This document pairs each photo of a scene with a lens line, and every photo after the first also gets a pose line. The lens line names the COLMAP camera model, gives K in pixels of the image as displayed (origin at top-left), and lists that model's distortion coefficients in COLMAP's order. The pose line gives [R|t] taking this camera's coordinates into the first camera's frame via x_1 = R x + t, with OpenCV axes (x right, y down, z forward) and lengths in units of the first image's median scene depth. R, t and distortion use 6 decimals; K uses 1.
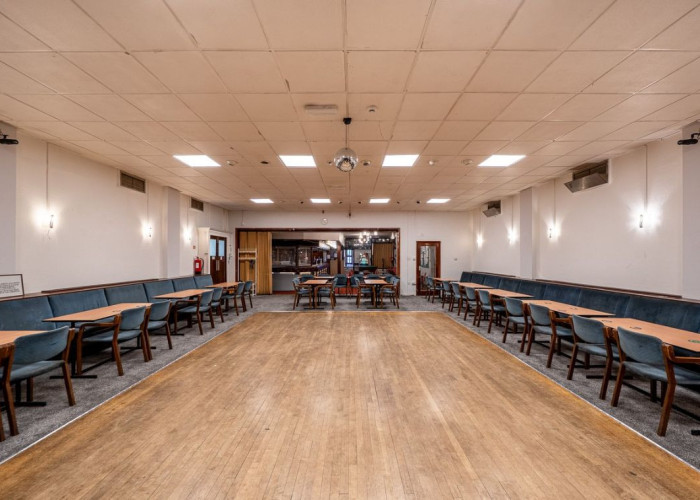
lens RADIAL K [[282.0, 0, 354.6], [0, 282.0, 257.5], [0, 0, 1]] dist [-0.002459, -0.000219]
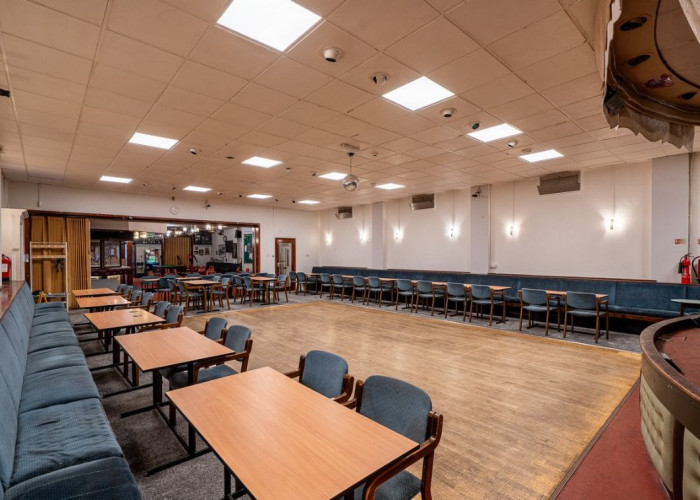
lens RADIAL K [[339.3, 0, 359.4], [0, 339.3, 255.6], [0, 0, 1]] dist [-0.003389, -0.000371]
pose [[0.737737, -0.008635, 0.675033, -0.445081], [0.006442, 0.999963, 0.005751, 0.000953], [-0.675057, 0.000105, 0.737765, -0.102052]]
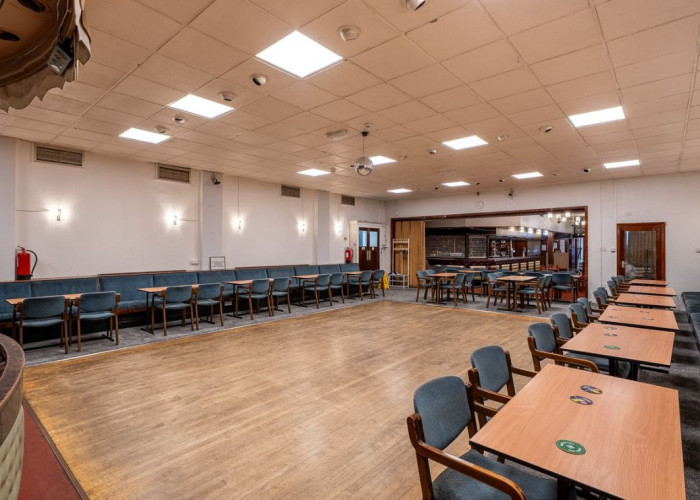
lens RADIAL K [[369.4, 0, 350.0], [0, 369.4, 250.0], [0, 0, 1]] dist [-0.000134, 0.000058]
pose [[0.754312, 0.004822, -0.656499, 0.381055], [-0.002368, 0.999987, 0.004625, 0.001775], [0.656512, -0.001934, 0.754313, -0.091668]]
